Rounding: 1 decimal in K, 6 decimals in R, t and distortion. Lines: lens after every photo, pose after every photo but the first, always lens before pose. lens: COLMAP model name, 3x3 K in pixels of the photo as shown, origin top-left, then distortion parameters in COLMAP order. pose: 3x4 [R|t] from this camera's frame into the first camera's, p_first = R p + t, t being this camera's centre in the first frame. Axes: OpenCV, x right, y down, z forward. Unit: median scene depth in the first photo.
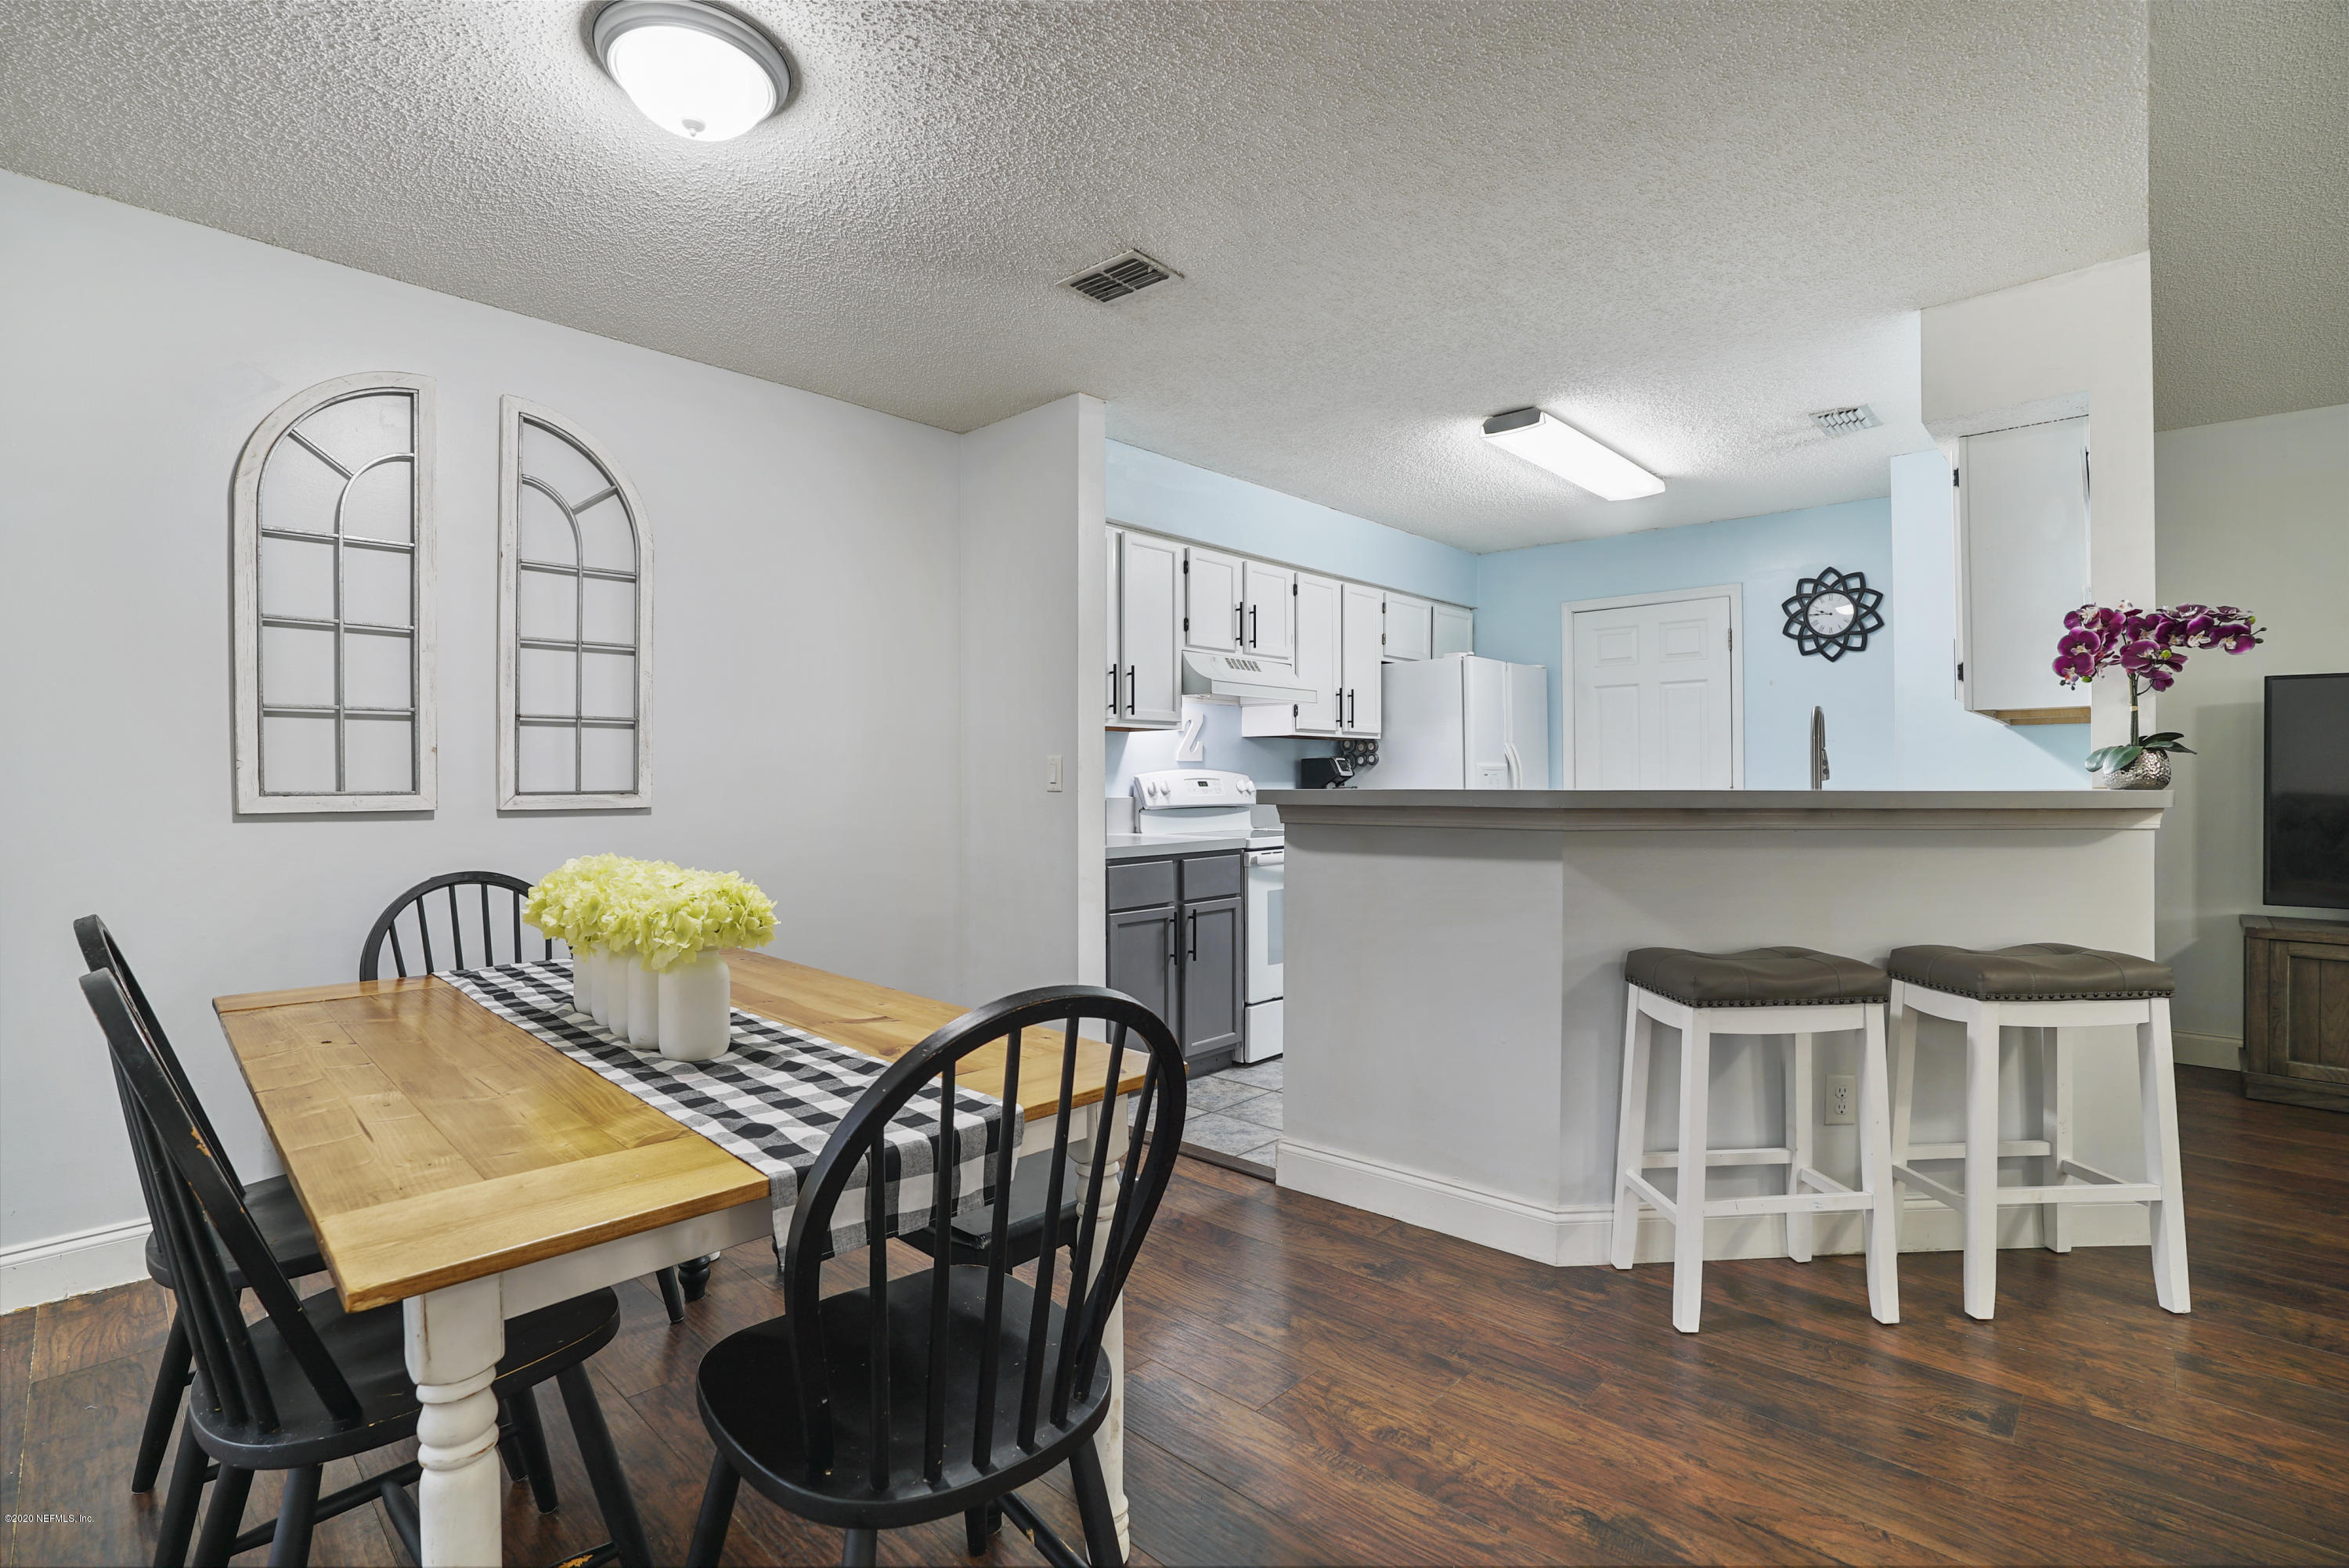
lens RADIAL K [[1095.8, 0, 1169.7], [0, 1095.8, 778.9], [0, 0, 1]] dist [-0.062940, 0.021918]
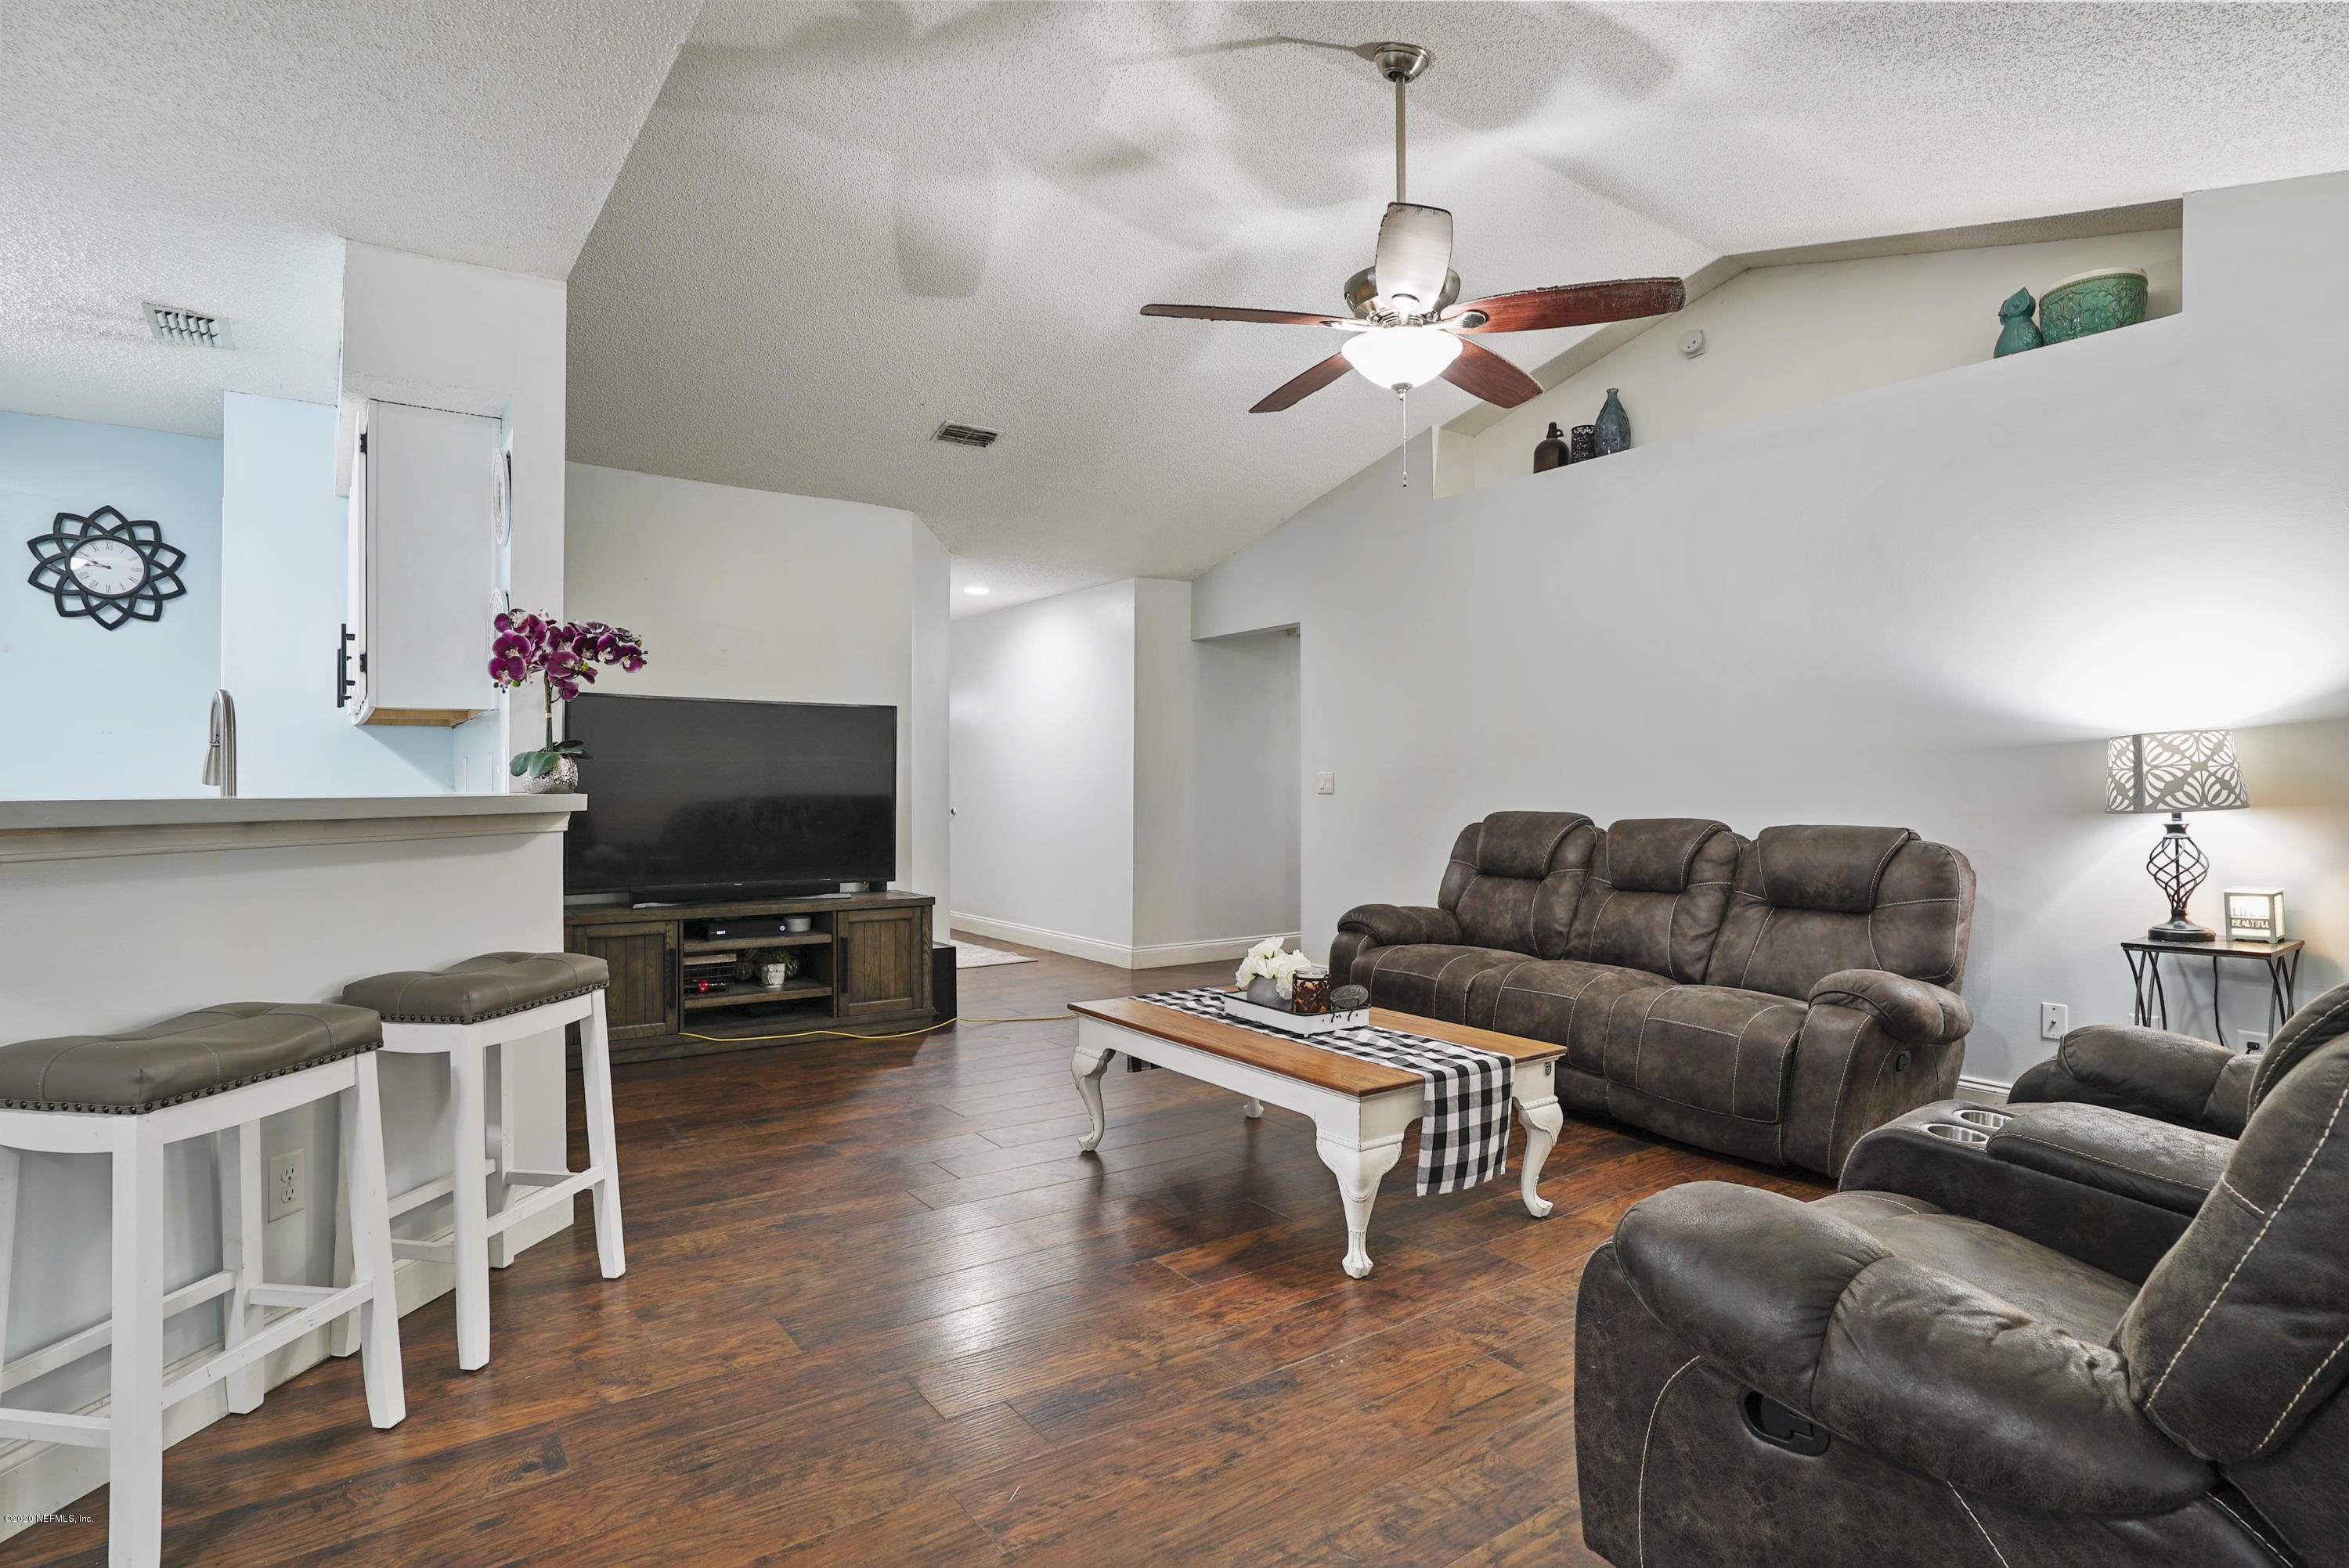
lens RADIAL K [[1196.9, 0, 1188.1], [0, 1196.9, 776.9], [0, 0, 1]] dist [-0.055288, 0.031384]
pose [[0.190815, 0.004892, 0.981614, -0.101316], [-0.000277, 0.999988, -0.004930, -0.000994], [-0.981626, 0.000669, 0.190814, 0.161730]]
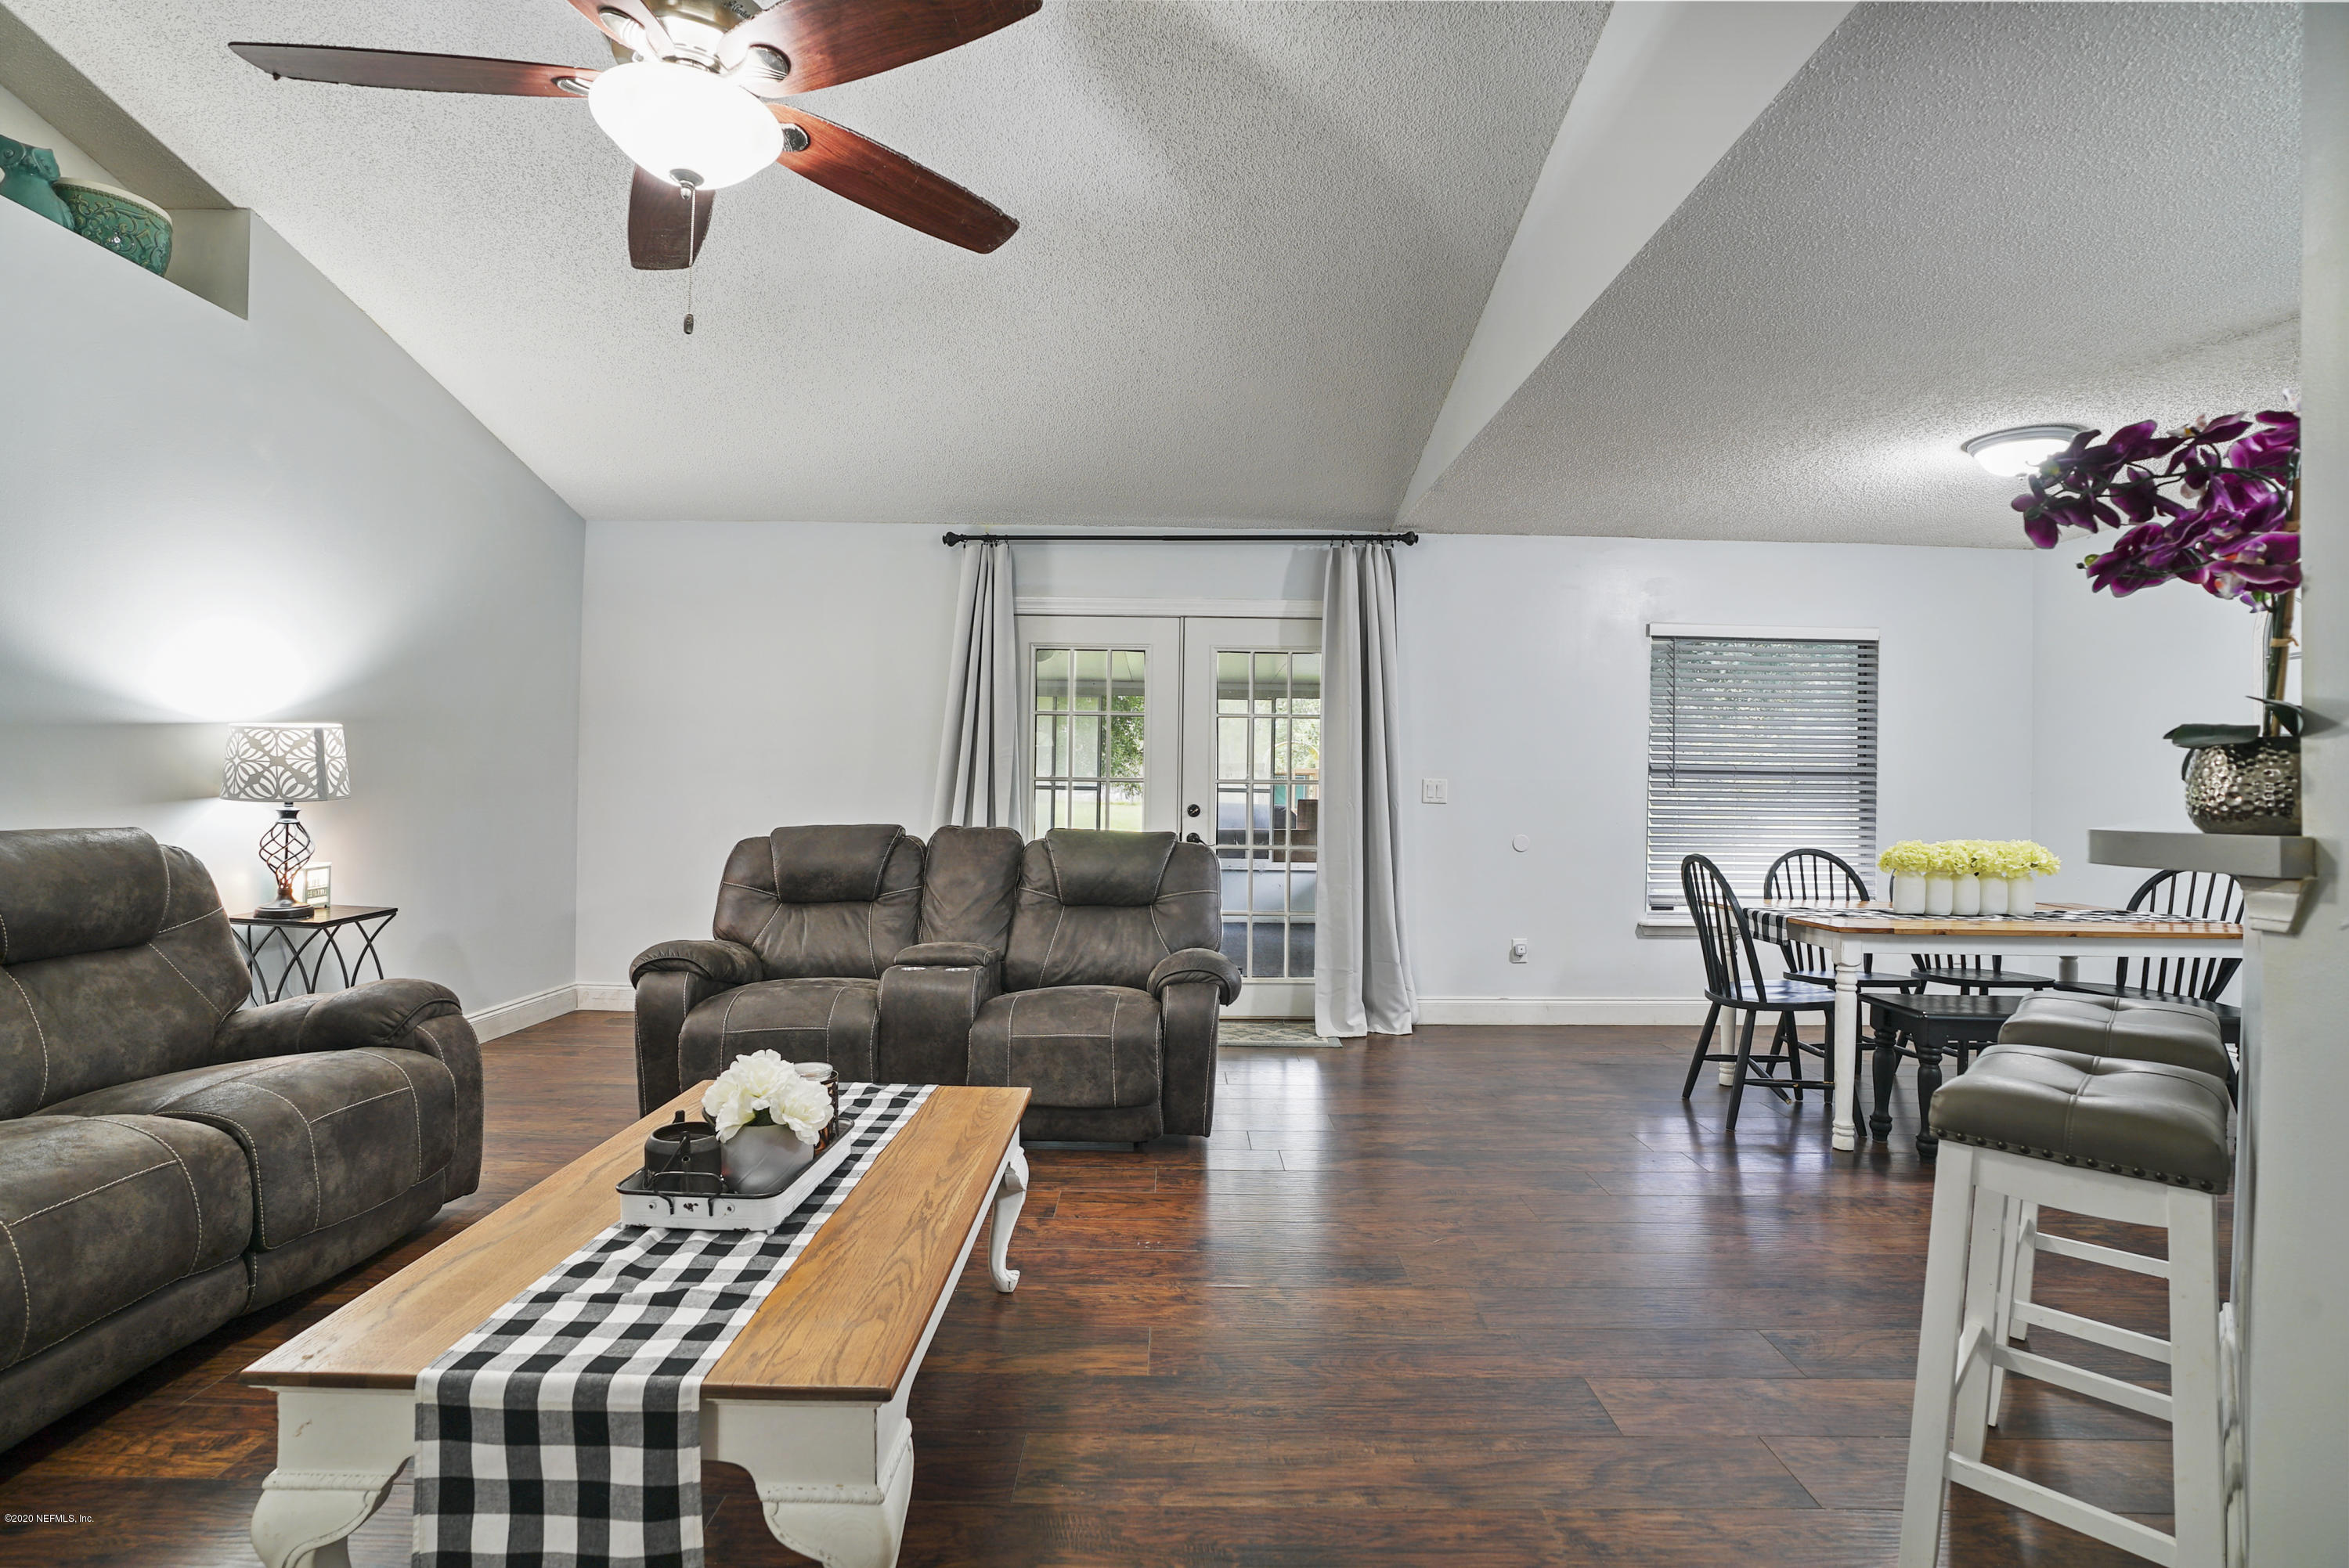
lens RADIAL K [[1095.8, 0, 1169.7], [0, 1095.8, 778.9], [0, 0, 1]] dist [-0.062940, 0.021918]
pose [[-0.729332, -0.011432, -0.684064, 1.462856], [-0.006453, 0.999931, -0.009831, 0.012178], [0.684129, -0.002756, -0.729356, 0.967637]]
